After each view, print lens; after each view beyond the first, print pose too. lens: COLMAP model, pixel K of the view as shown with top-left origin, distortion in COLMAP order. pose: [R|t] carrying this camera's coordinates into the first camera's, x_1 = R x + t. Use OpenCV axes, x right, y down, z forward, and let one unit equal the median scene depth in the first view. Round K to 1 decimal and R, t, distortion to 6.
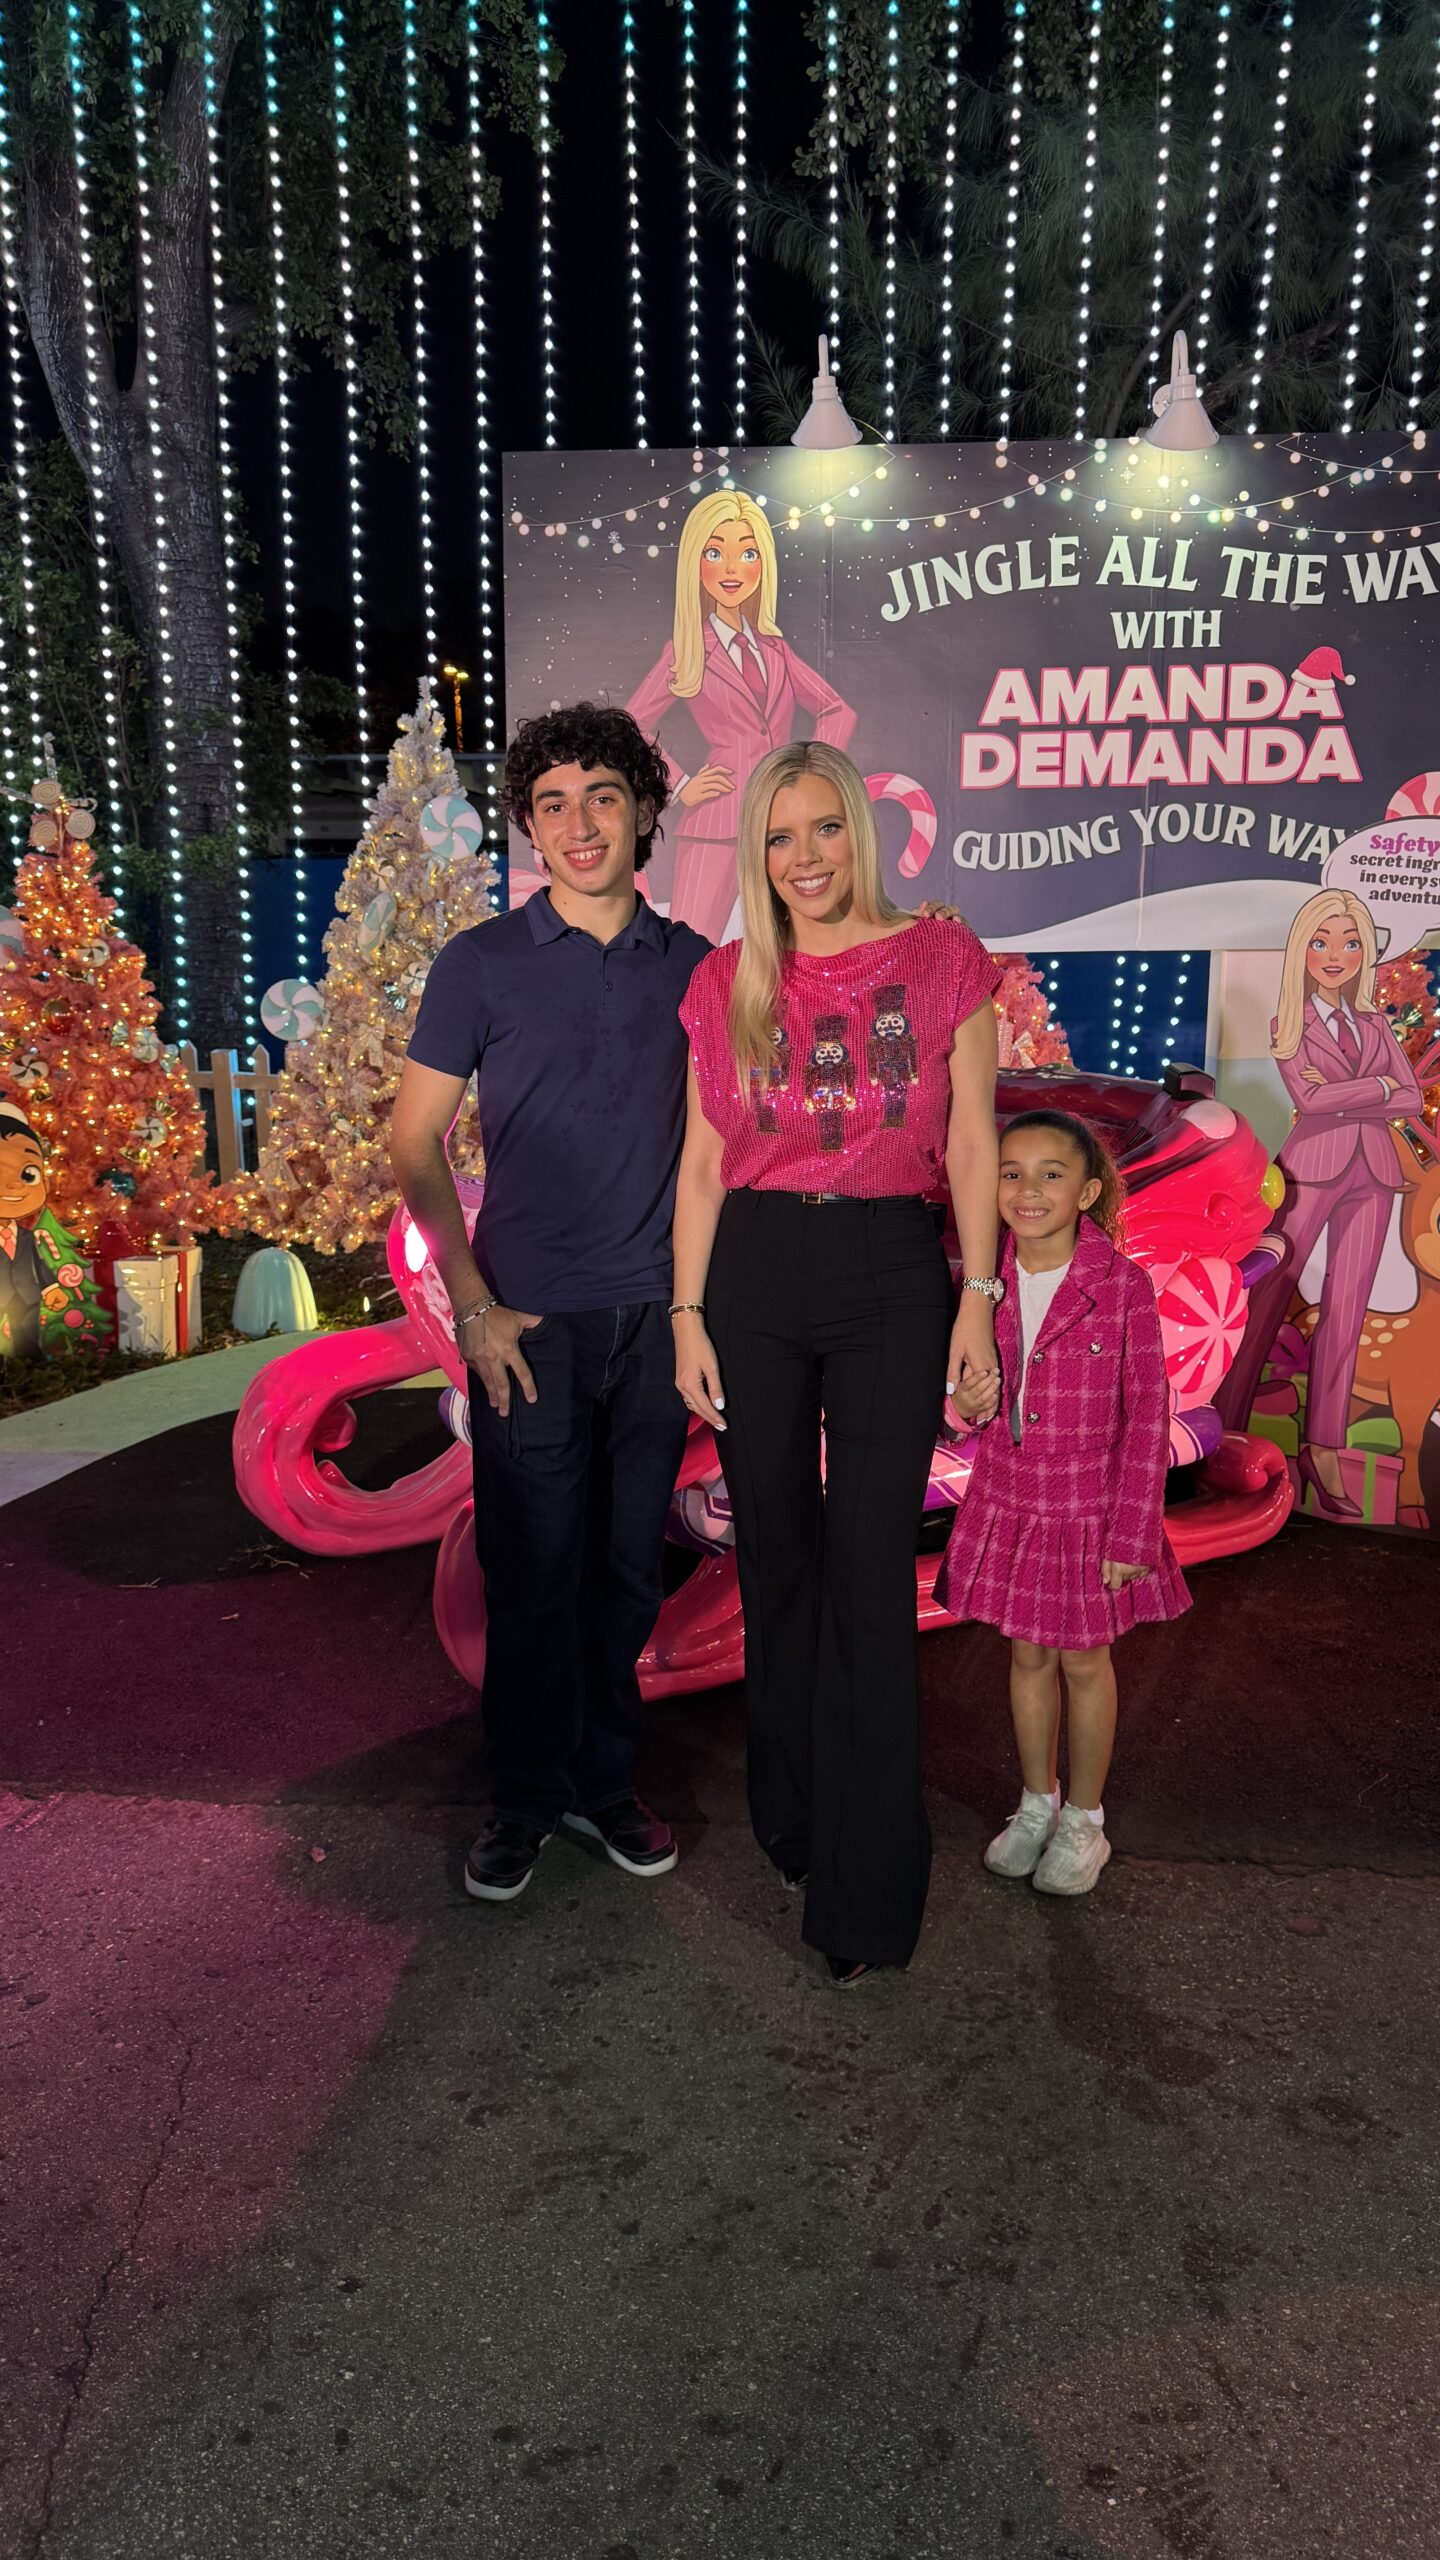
lens RADIAL K [[1817.8, 0, 695.3], [0, 1817.8, 1290.6], [0, 0, 1]] dist [0.182503, -0.469790]
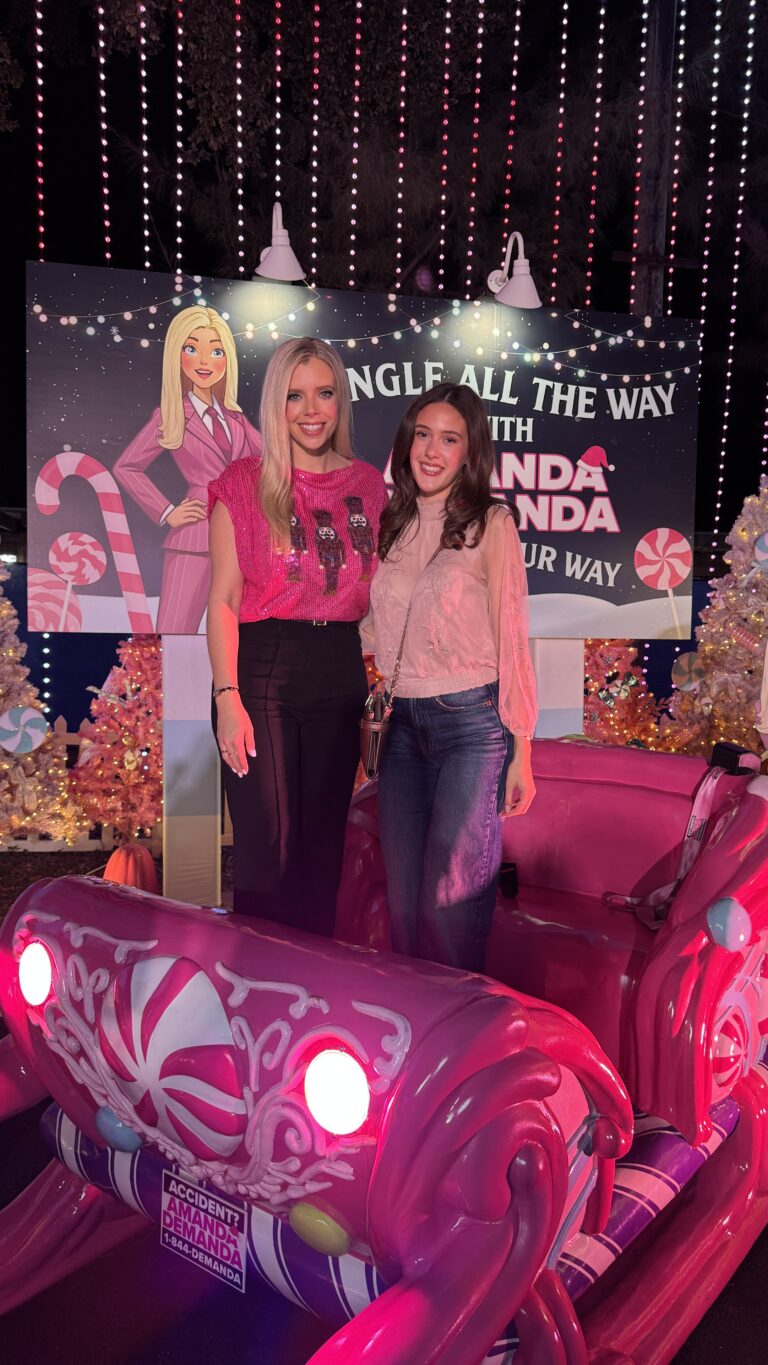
lens RADIAL K [[965.8, 0, 380.1], [0, 965.8, 686.7], [0, 0, 1]] dist [0.063031, -0.096317]
pose [[0.947916, -0.007082, 0.318441, -0.089694], [0.045482, 0.992518, -0.113314, -0.063847], [-0.315255, 0.121895, 0.941146, 0.312695]]
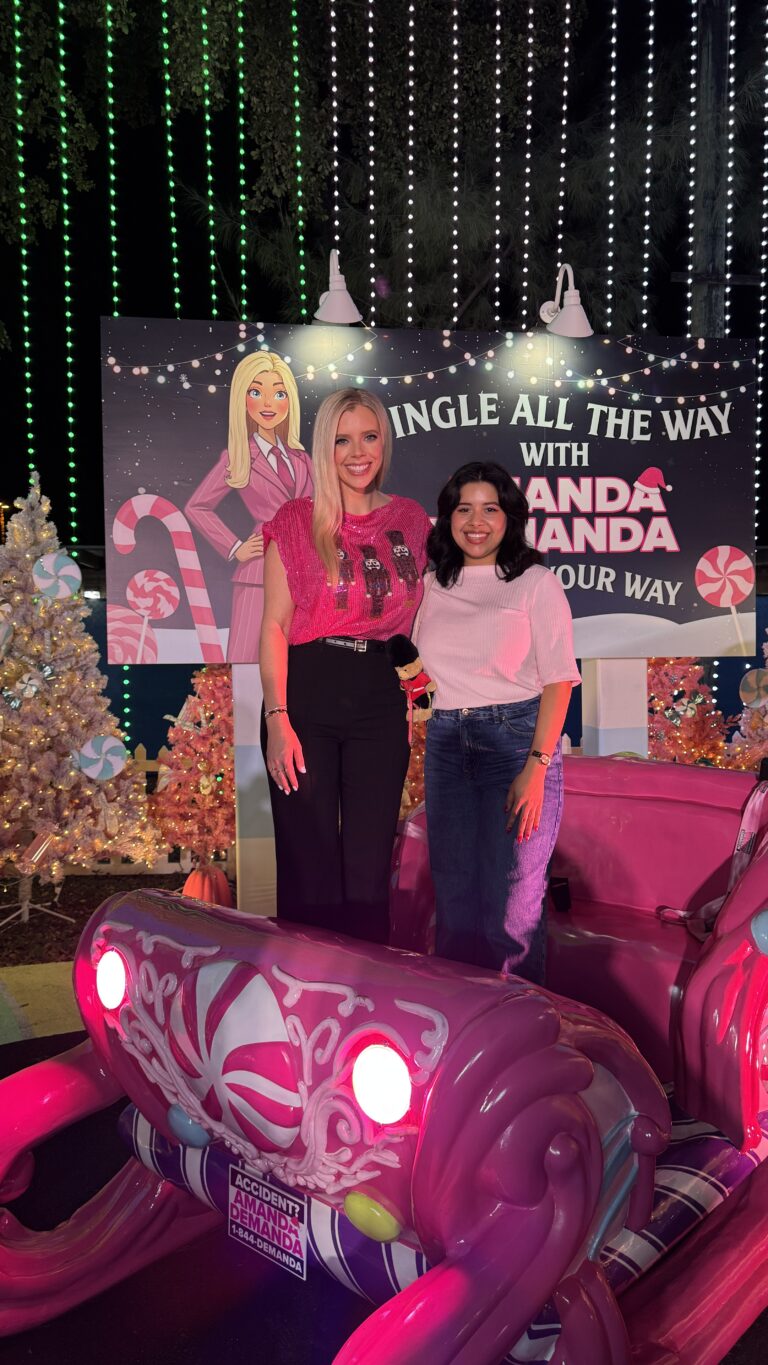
lens RADIAL K [[962.4, 0, 378.7], [0, 962.4, 684.2], [0, 0, 1]] dist [0.091403, -0.150725]
pose [[0.969903, -0.019781, 0.242688, -0.085858], [0.056437, 0.987816, -0.145034, -0.060284], [-0.236863, 0.154366, 0.959201, 0.291378]]
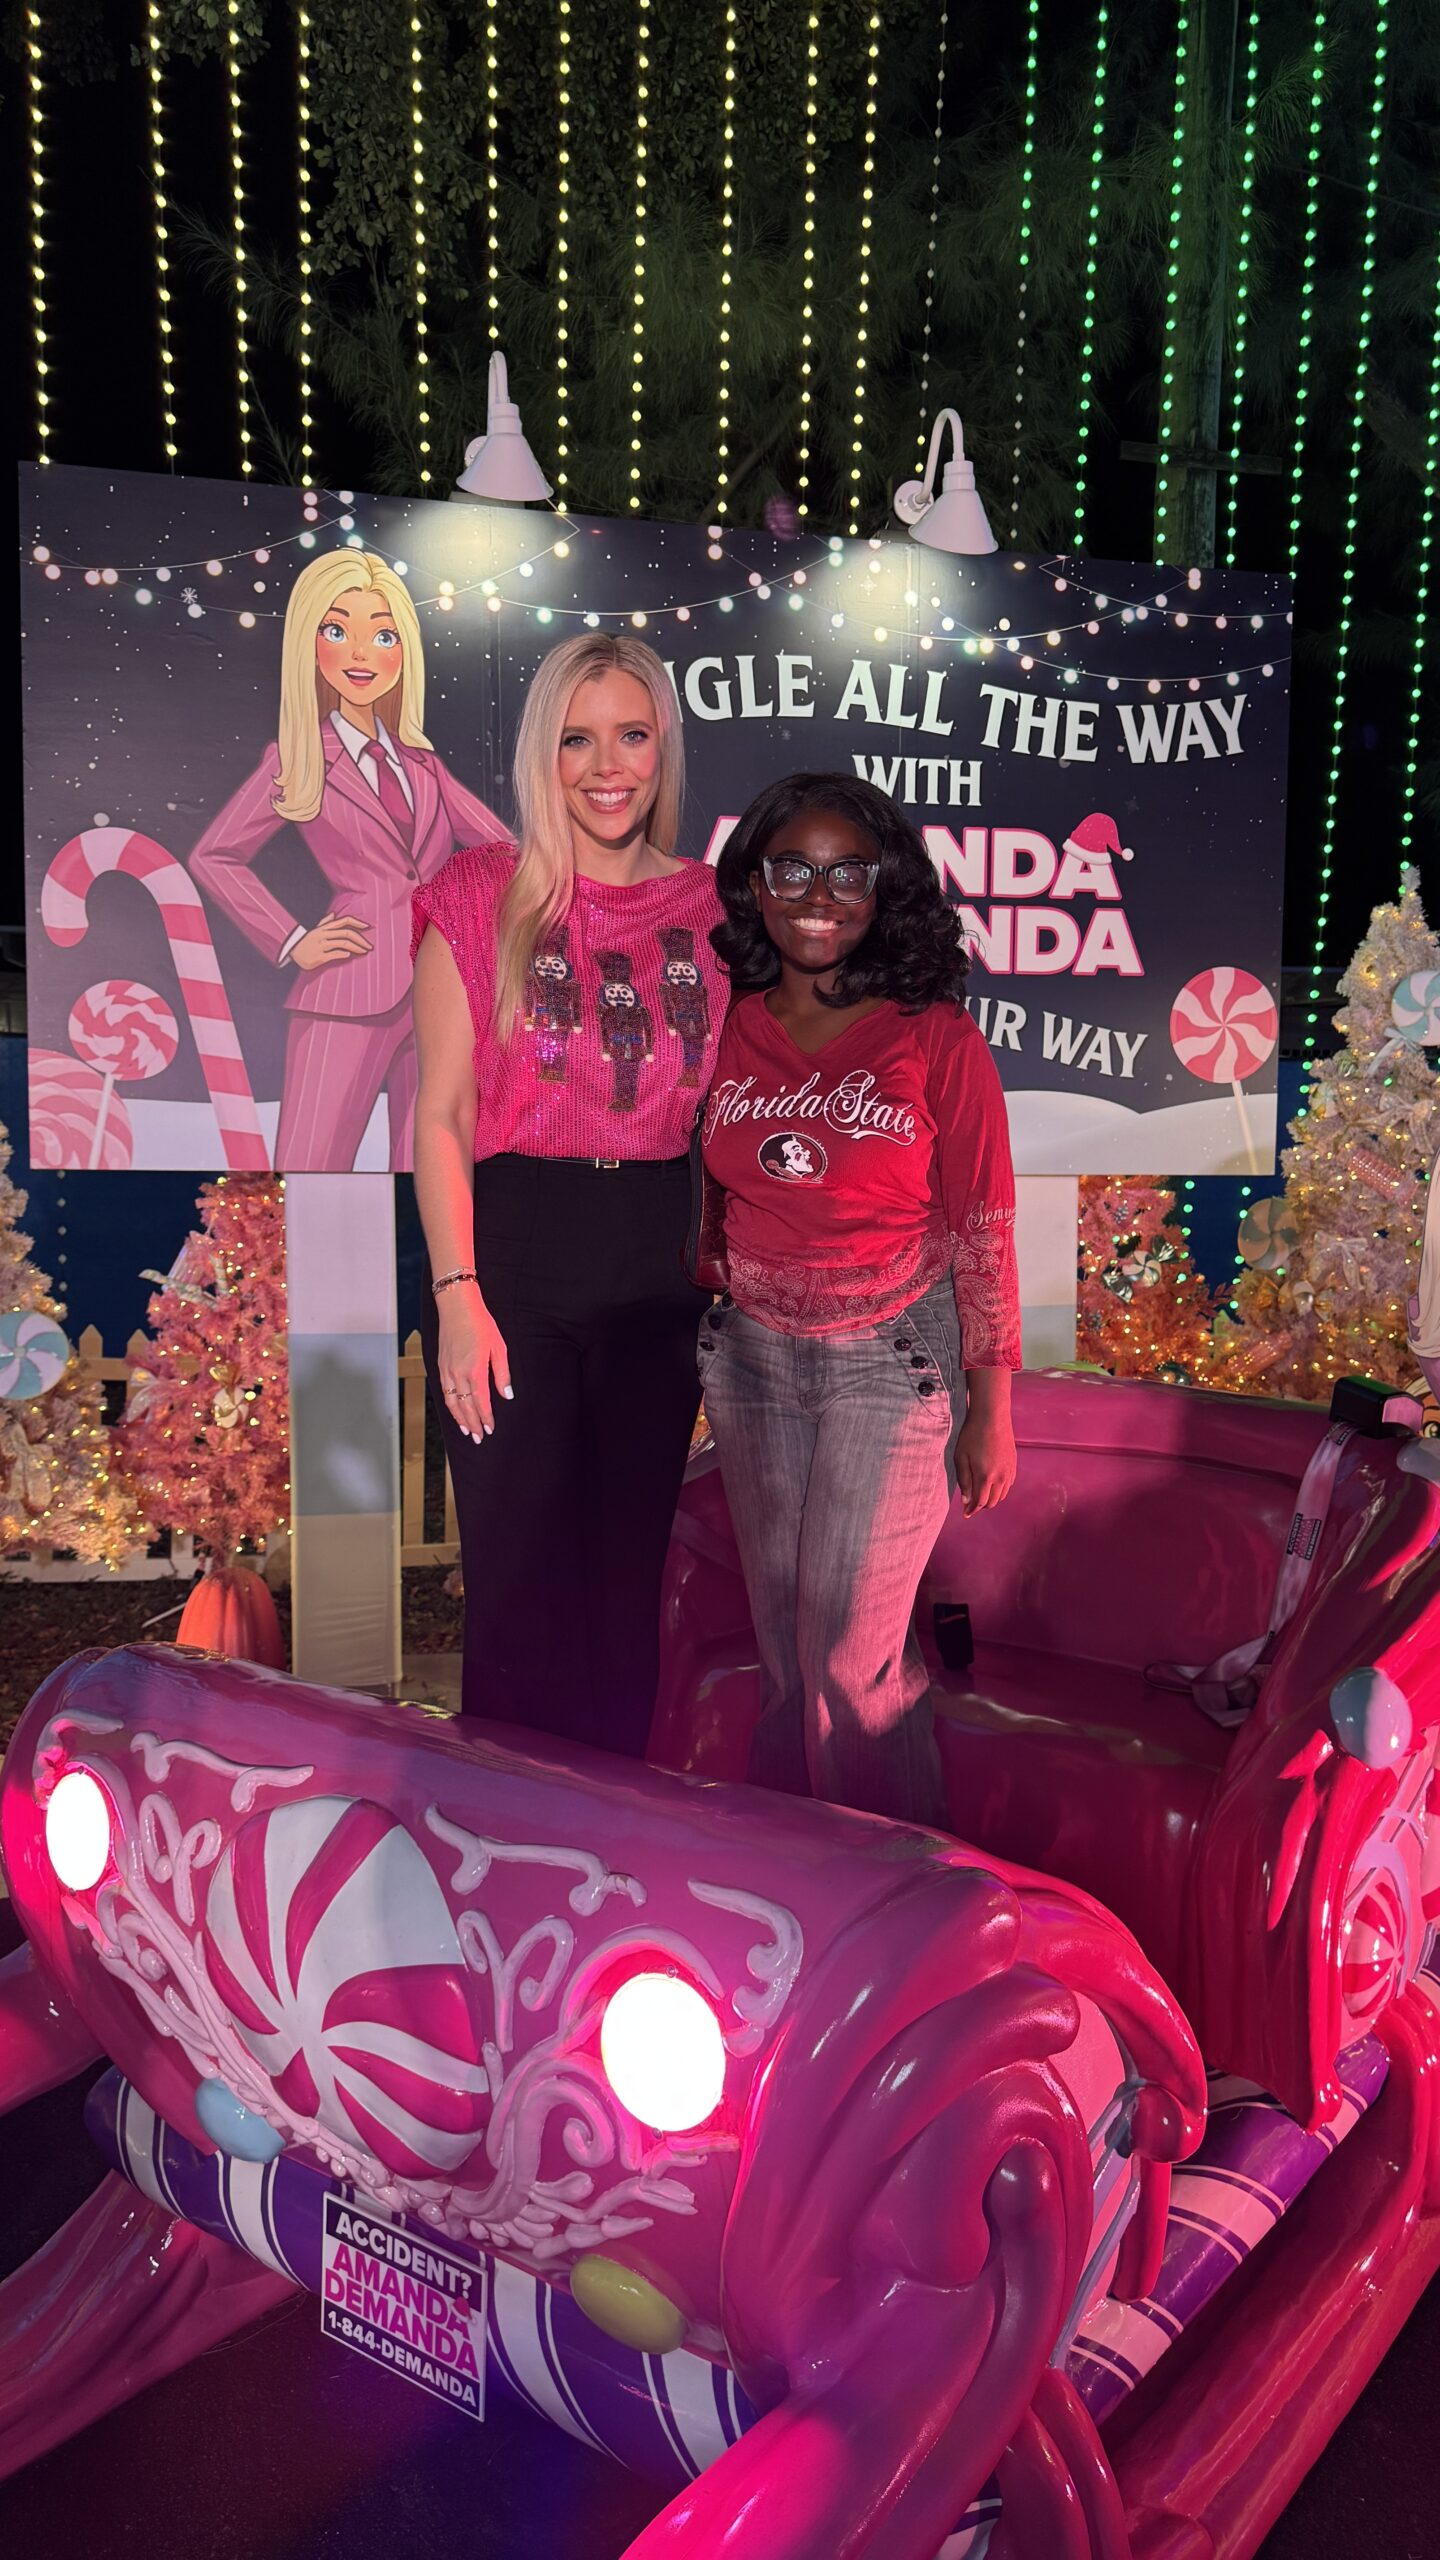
lens RADIAL K [[1813.3, 0, 722.2], [0, 1813.3, 1284.0], [0, 0, 1]] dist [0.057778, -0.085116]
pose [[0.940445, -0.018668, 0.339433, -0.096033], [0.055020, 0.993685, -0.097791, -0.068557], [-0.335464, 0.110643, 0.935533, 0.314822]]
